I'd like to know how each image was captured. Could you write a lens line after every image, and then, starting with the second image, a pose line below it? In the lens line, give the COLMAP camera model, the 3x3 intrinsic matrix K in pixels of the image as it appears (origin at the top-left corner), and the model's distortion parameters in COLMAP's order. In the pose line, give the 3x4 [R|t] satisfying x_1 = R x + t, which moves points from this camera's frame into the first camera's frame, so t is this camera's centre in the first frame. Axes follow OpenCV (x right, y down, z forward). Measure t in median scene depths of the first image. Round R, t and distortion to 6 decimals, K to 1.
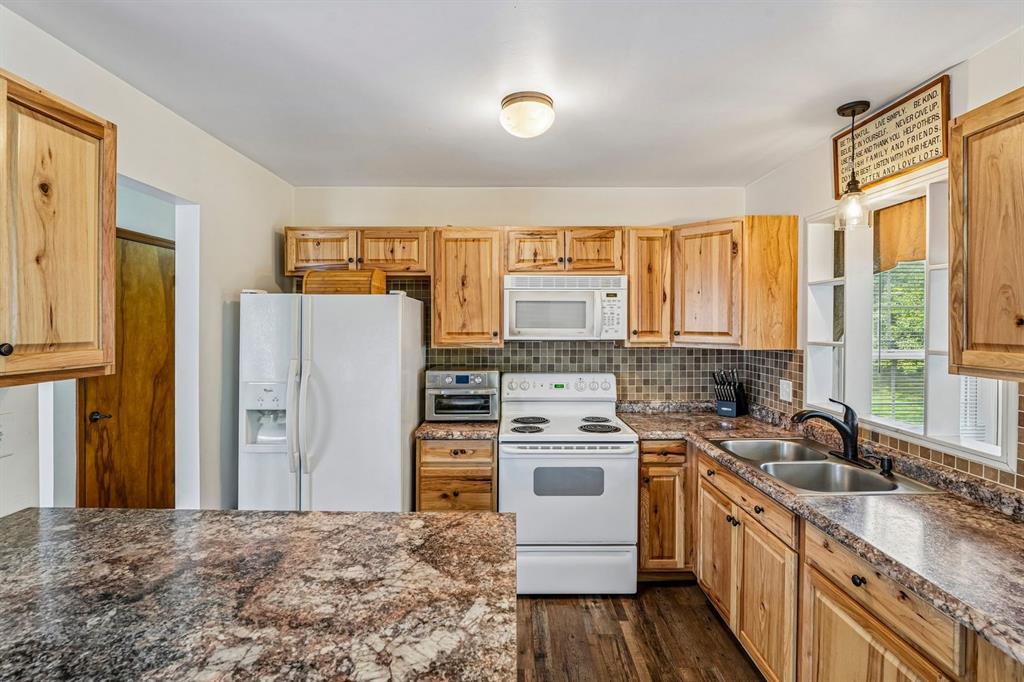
lens RADIAL K [[471.5, 0, 506.5], [0, 471.5, 326.3], [0, 0, 1]] dist [-0.011821, -0.002348]
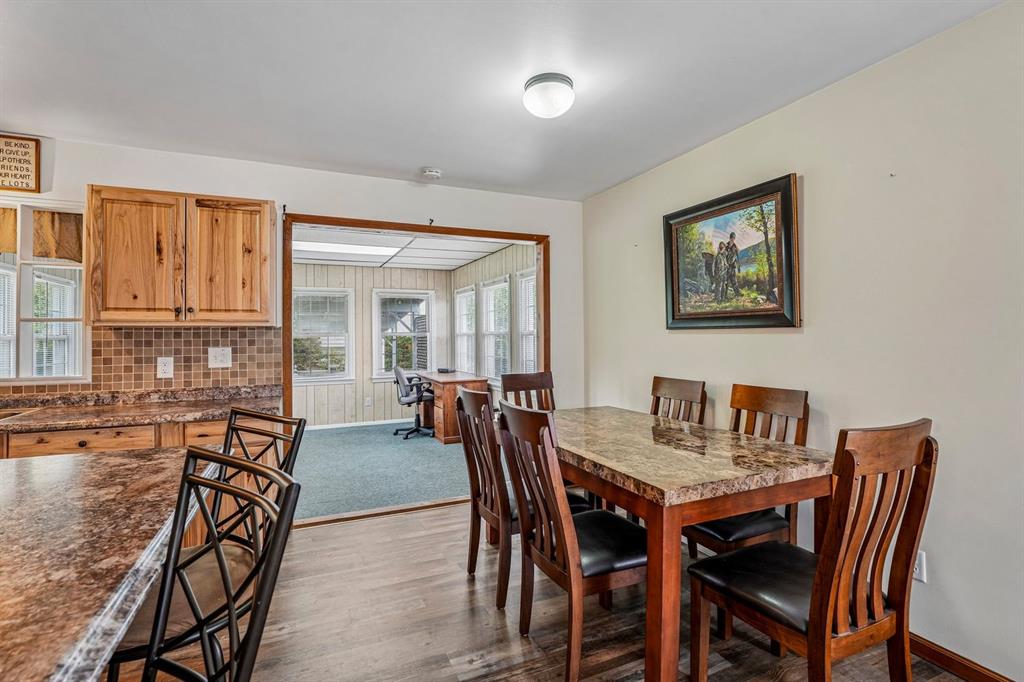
lens RADIAL K [[471.5, 0, 517.4], [0, 471.5, 334.0], [0, 0, 1]] dist [-0.011821, -0.002348]
pose [[-0.407724, 0.012178, 0.913024, -0.761434], [0.013544, 0.999882, -0.007288, 0.095803], [-0.913005, 0.009395, -0.407841, 0.126877]]
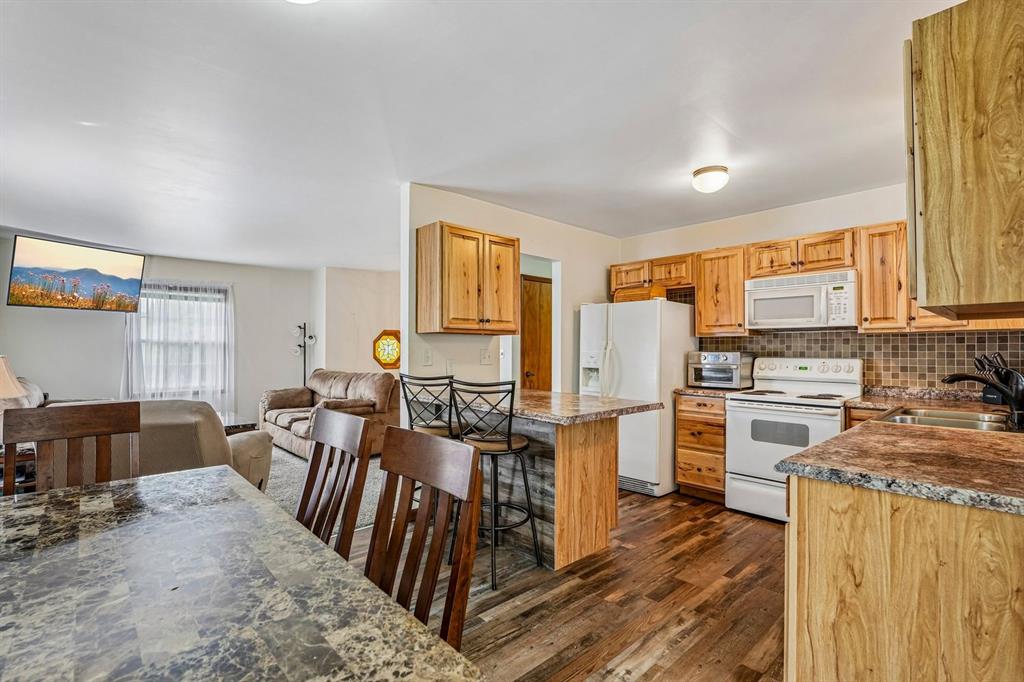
lens RADIAL K [[471.5, 0, 484.2], [0, 471.5, 354.1], [0, 0, 1]] dist [-0.011821, -0.002348]
pose [[0.634264, 0.015151, -0.772968, 0.595502], [-0.013775, 0.999871, 0.008295, 0.106105], [0.772994, 0.005386, 0.634390, -0.449155]]
